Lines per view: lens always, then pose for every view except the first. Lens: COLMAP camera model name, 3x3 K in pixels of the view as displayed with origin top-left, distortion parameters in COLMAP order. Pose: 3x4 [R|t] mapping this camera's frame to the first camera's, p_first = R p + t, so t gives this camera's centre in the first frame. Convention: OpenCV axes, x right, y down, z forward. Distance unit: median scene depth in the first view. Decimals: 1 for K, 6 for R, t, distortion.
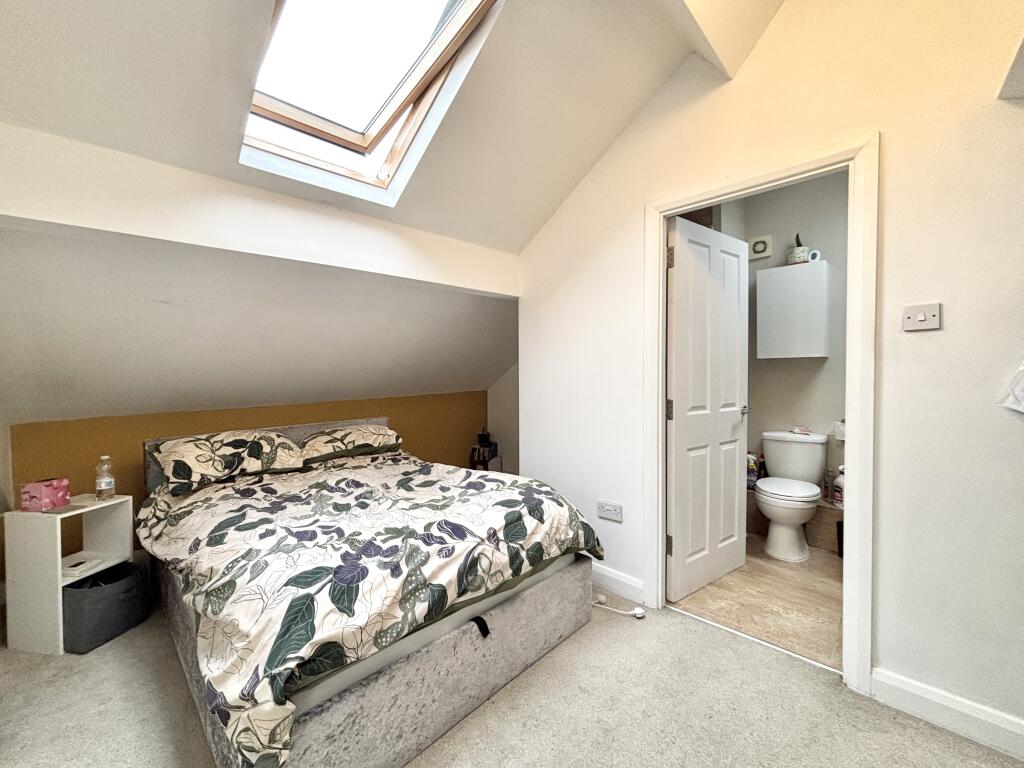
lens RADIAL K [[425.9, 0, 512.0], [0, 425.9, 384.0], [0, 0, 1]] dist [-0.000147, 0.000696]
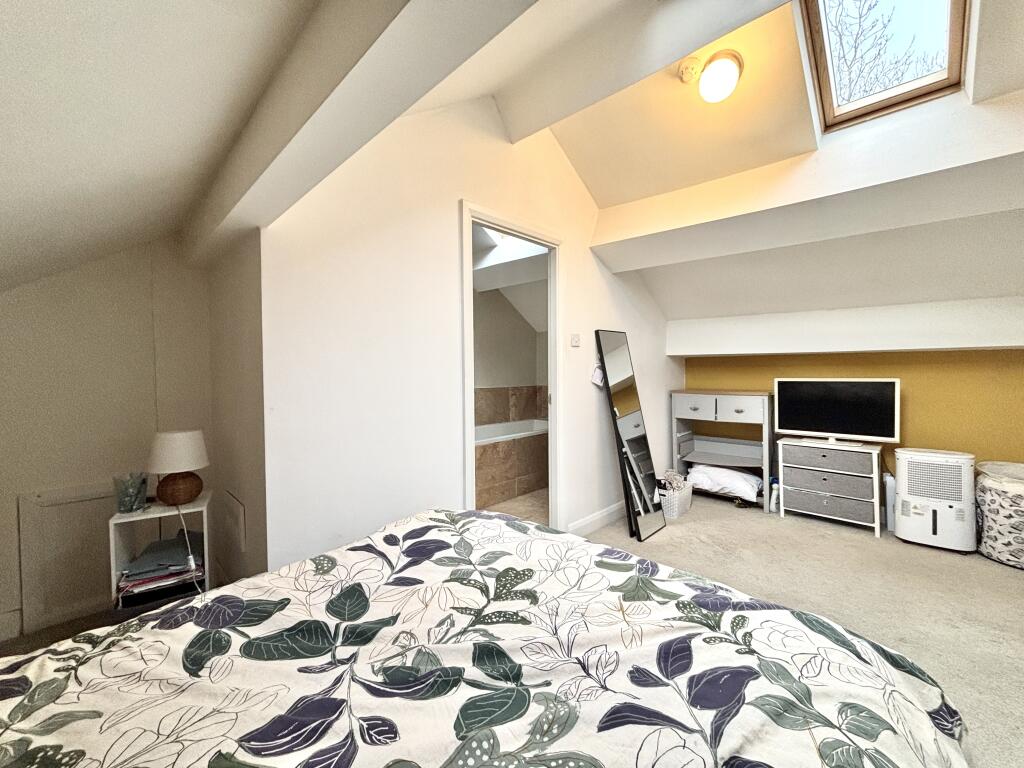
lens RADIAL K [[425.9, 0, 512.0], [0, 425.9, 384.0], [0, 0, 1]] dist [-0.000147, 0.000696]
pose [[-0.005987, -0.016799, 0.999841, -0.789020], [0.043688, 0.998900, 0.017045, 0.004382], [-0.999027, 0.043784, -0.005247, 1.011720]]
